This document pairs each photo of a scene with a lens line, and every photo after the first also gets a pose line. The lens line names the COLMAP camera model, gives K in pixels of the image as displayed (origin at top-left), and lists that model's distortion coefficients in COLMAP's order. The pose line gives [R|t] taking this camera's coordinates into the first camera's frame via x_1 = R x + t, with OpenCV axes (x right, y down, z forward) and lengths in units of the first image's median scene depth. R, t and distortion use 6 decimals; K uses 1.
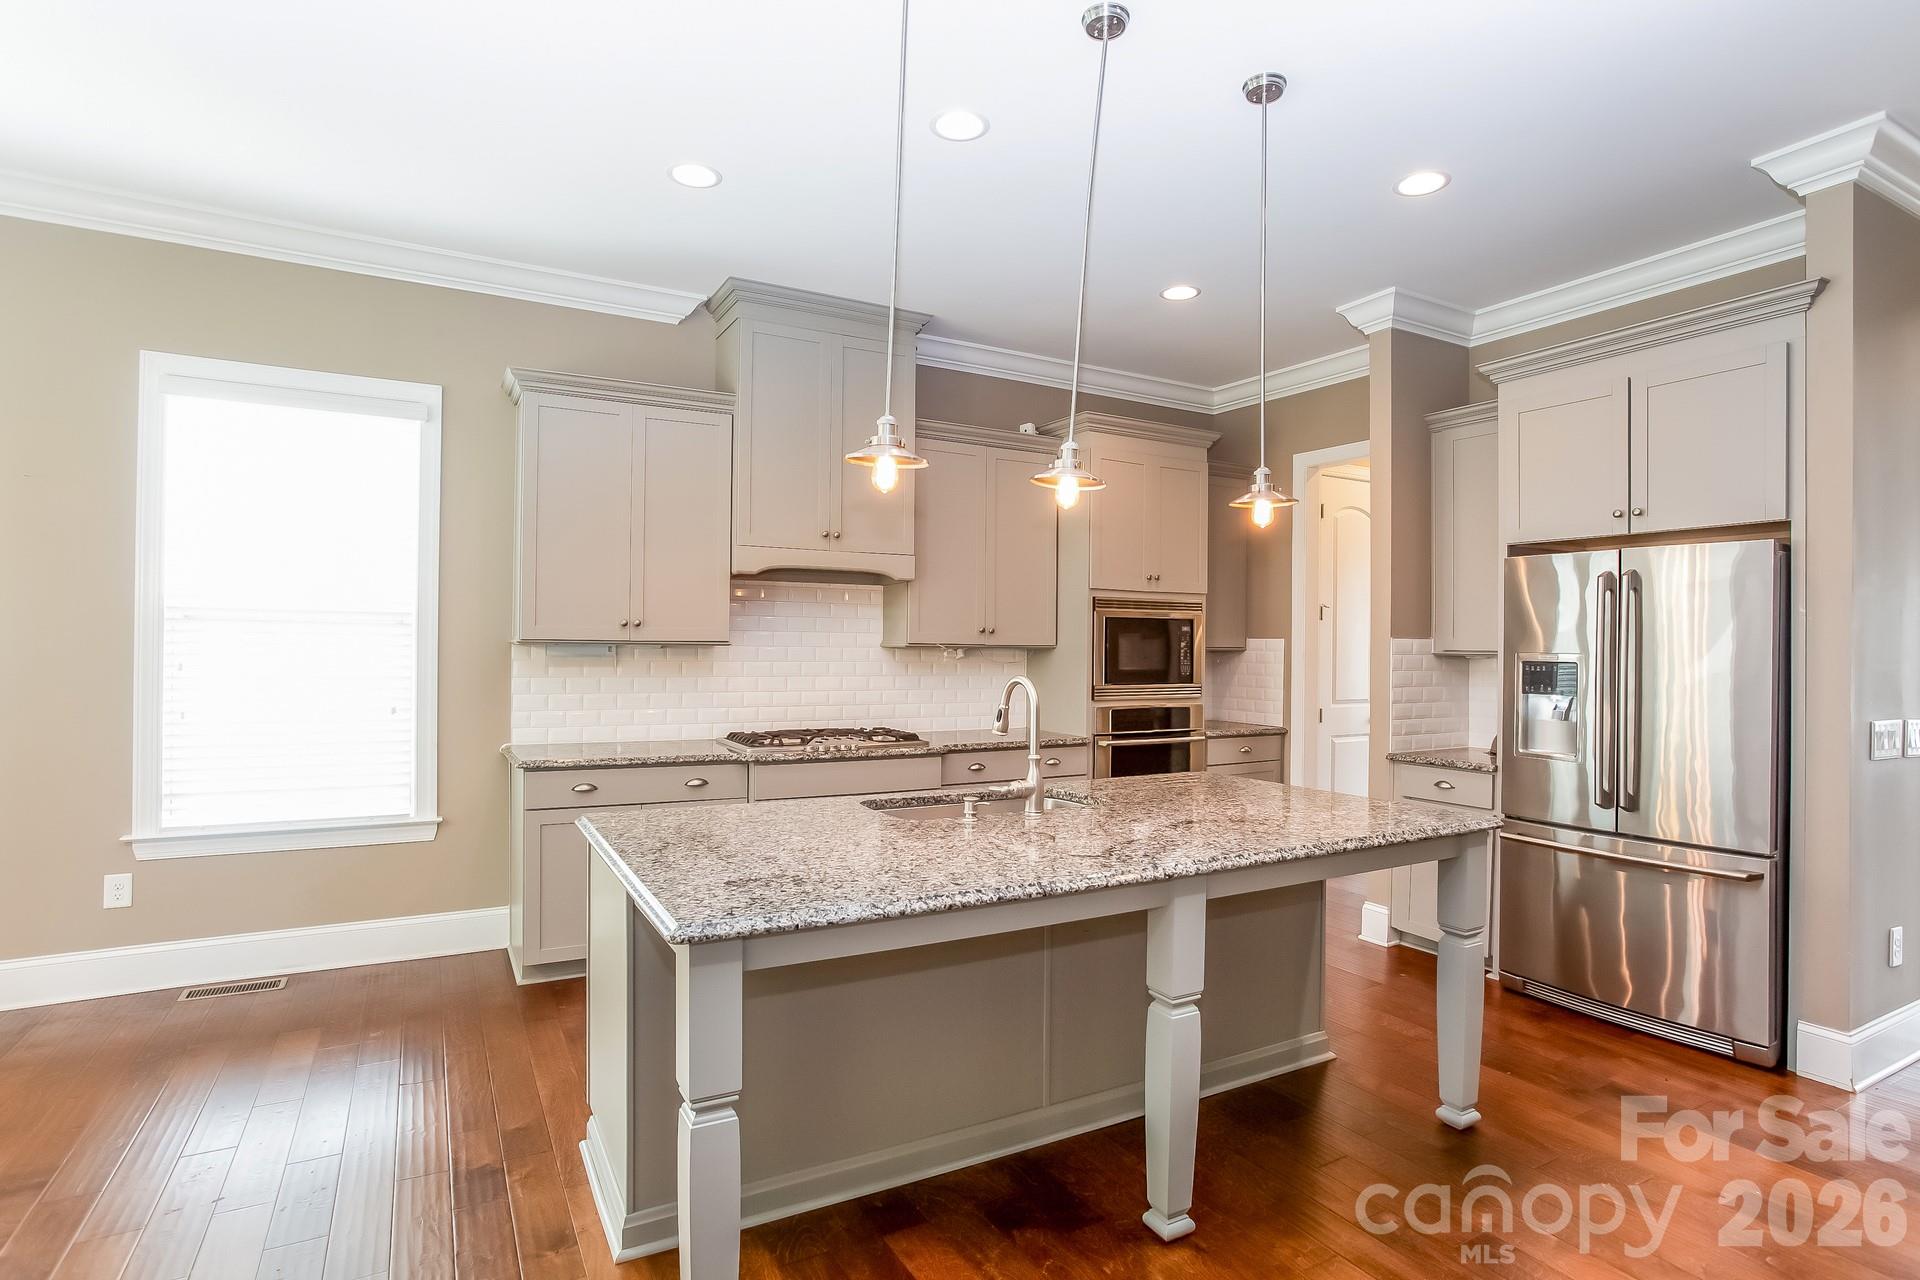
lens RADIAL K [[996.5, 0, 960.0], [0, 996.5, 640.0], [0, 0, 1]] dist [-0.001626, -0.000275]
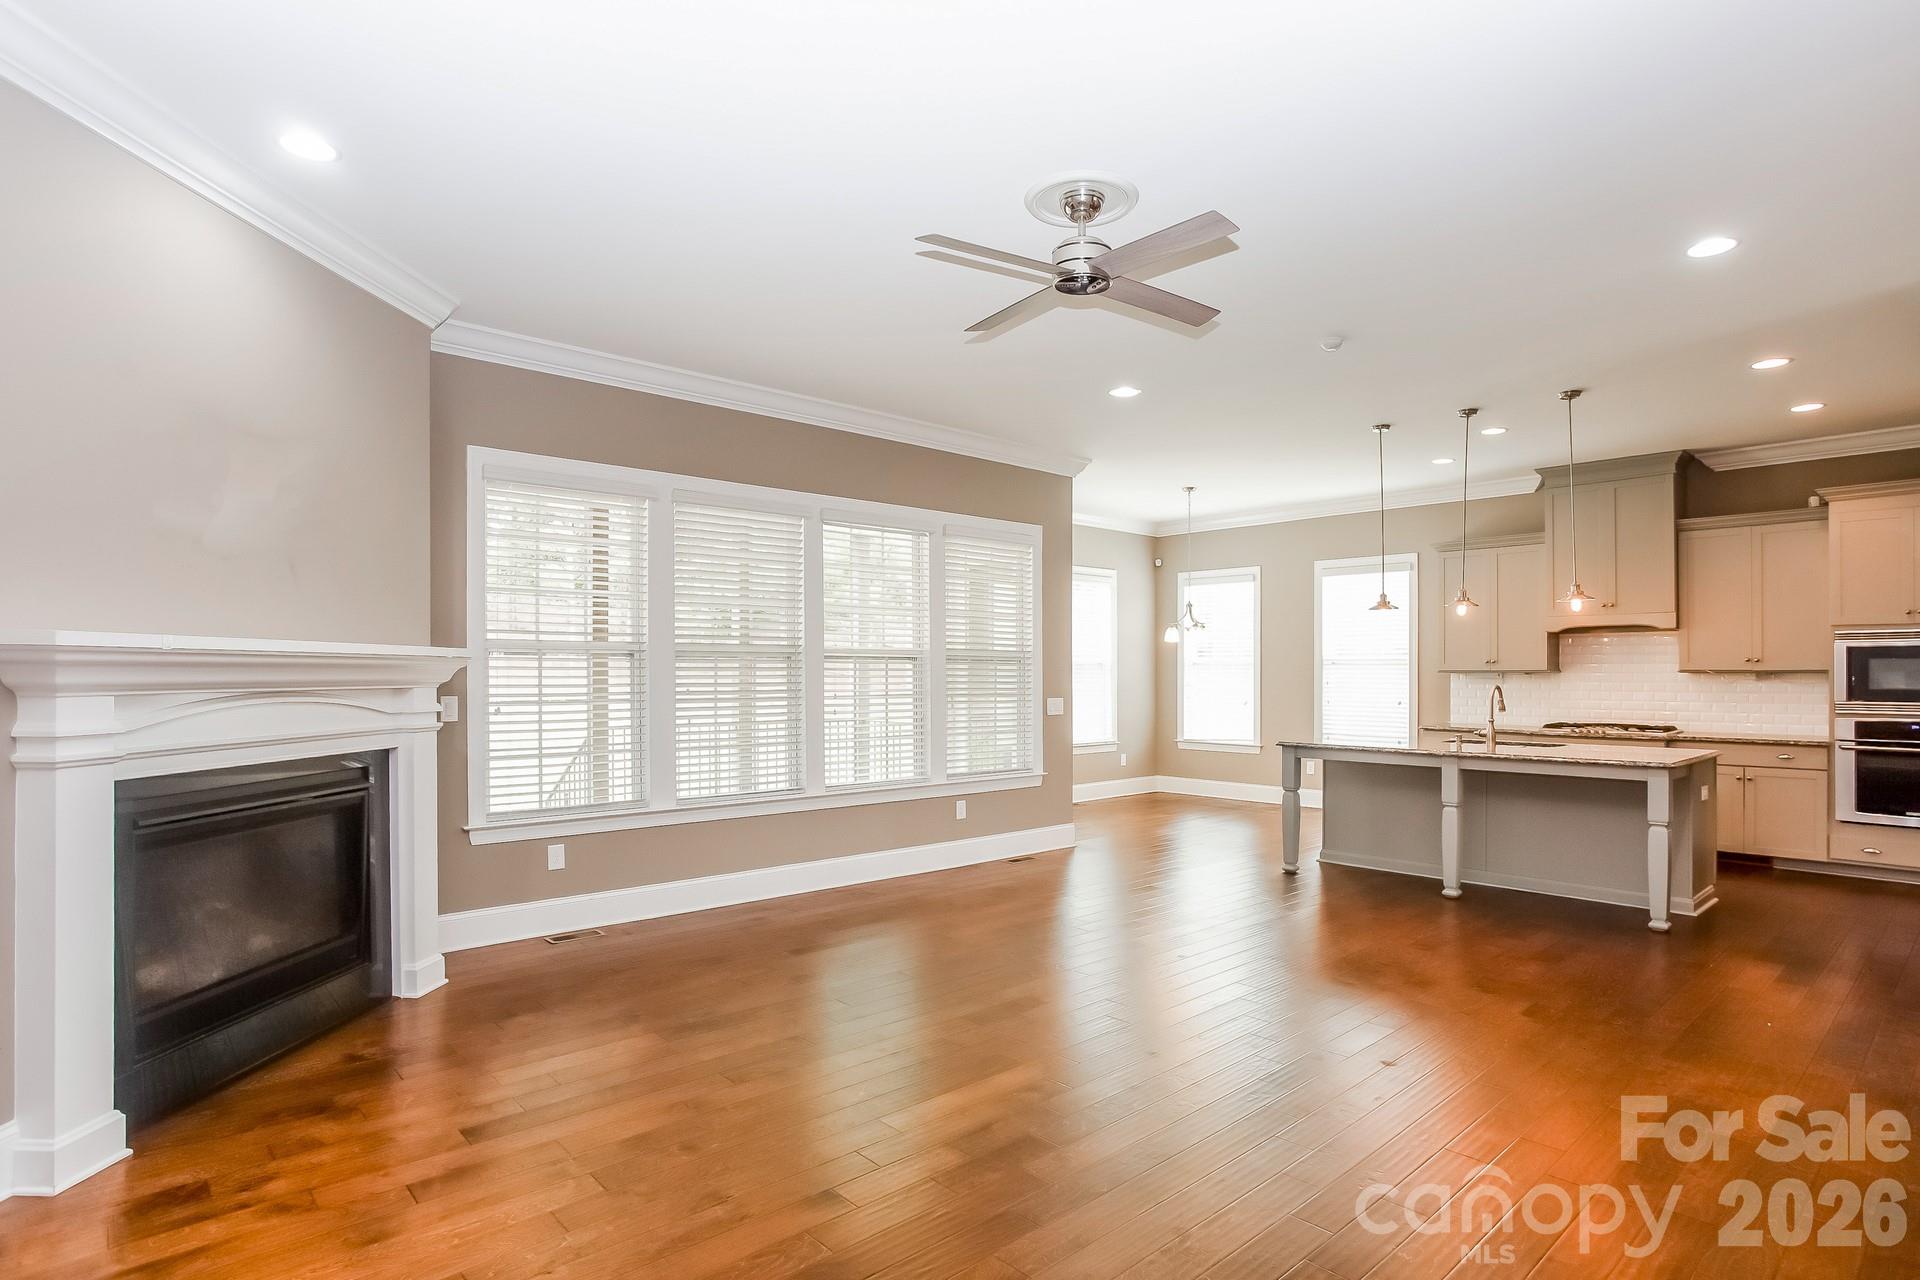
lens RADIAL K [[1030.7, 0, 952.2], [0, 1030.7, 647.4], [0, 0, 1]] dist [0.037005, 0.176776]
pose [[0.224462, -0.034449, -0.973874, 1.374920], [0.012715, 0.999393, -0.032421, 0.009055], [0.974400, -0.005105, 0.224764, -0.461599]]
